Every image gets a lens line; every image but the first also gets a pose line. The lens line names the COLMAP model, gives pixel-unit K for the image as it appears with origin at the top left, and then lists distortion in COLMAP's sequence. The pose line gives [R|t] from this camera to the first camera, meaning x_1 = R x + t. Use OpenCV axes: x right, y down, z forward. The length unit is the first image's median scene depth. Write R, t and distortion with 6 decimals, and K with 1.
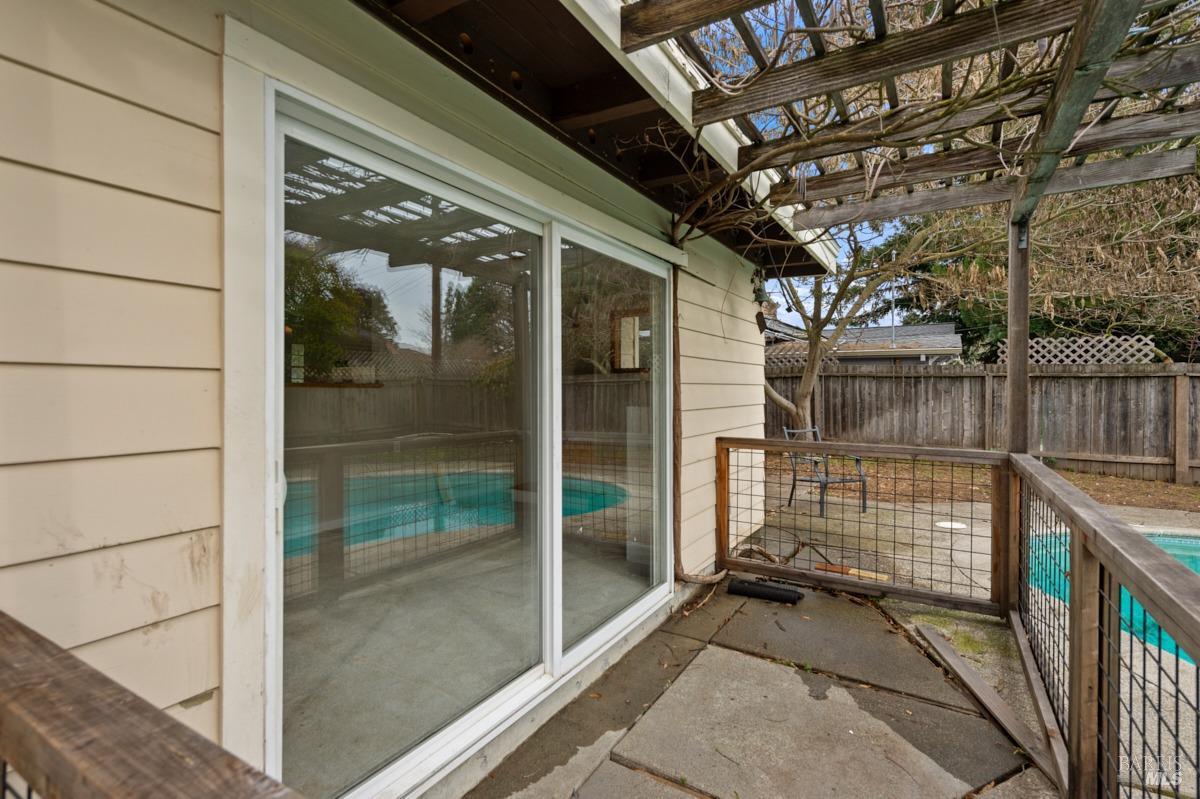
lens RADIAL K [[576.9, 0, 596.5], [0, 576.9, 394.4], [0, 0, 1]] dist [0.000431, 0.000022]
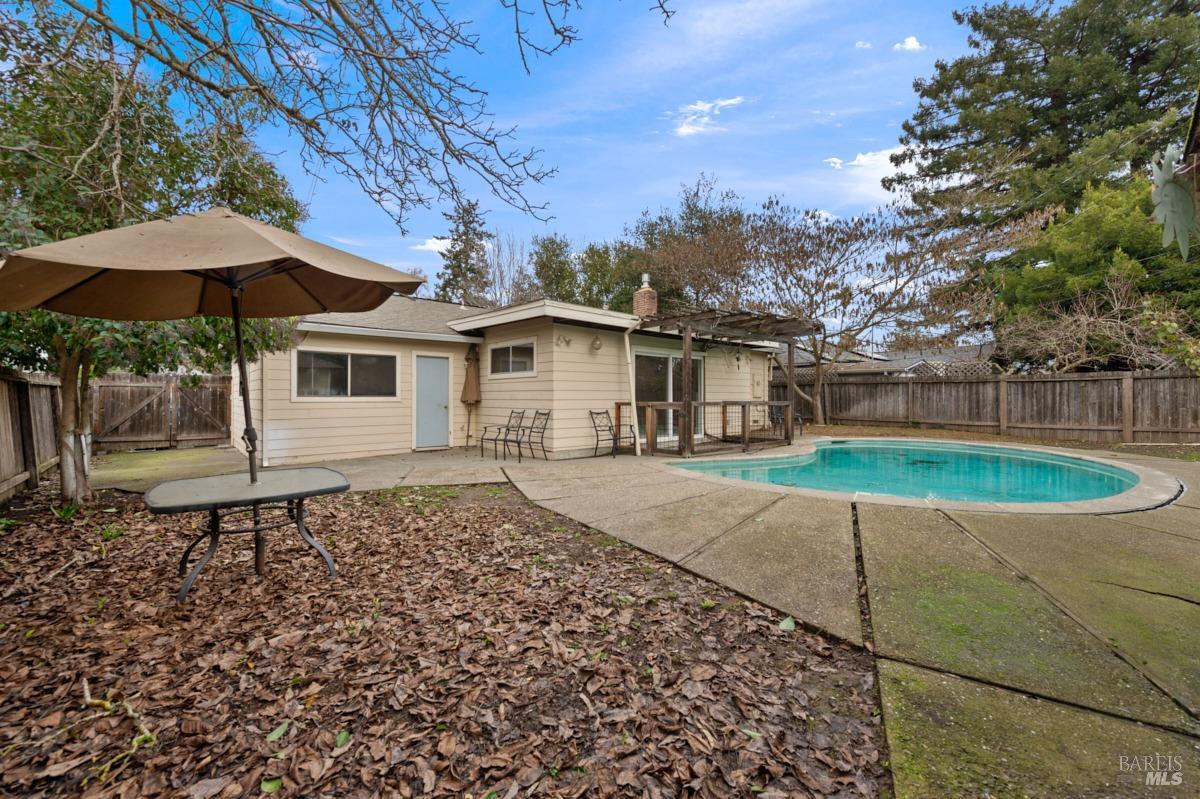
lens RADIAL K [[471.2, 0, 597.2], [0, 471.2, 392.8], [0, 0, 1]] dist [-0.002112, -0.000149]
pose [[0.953438, -0.007283, -0.301502, 0.165832], [0.001207, 0.999793, -0.020335, 0.038446], [0.301588, 0.019024, 0.953249, -0.936158]]
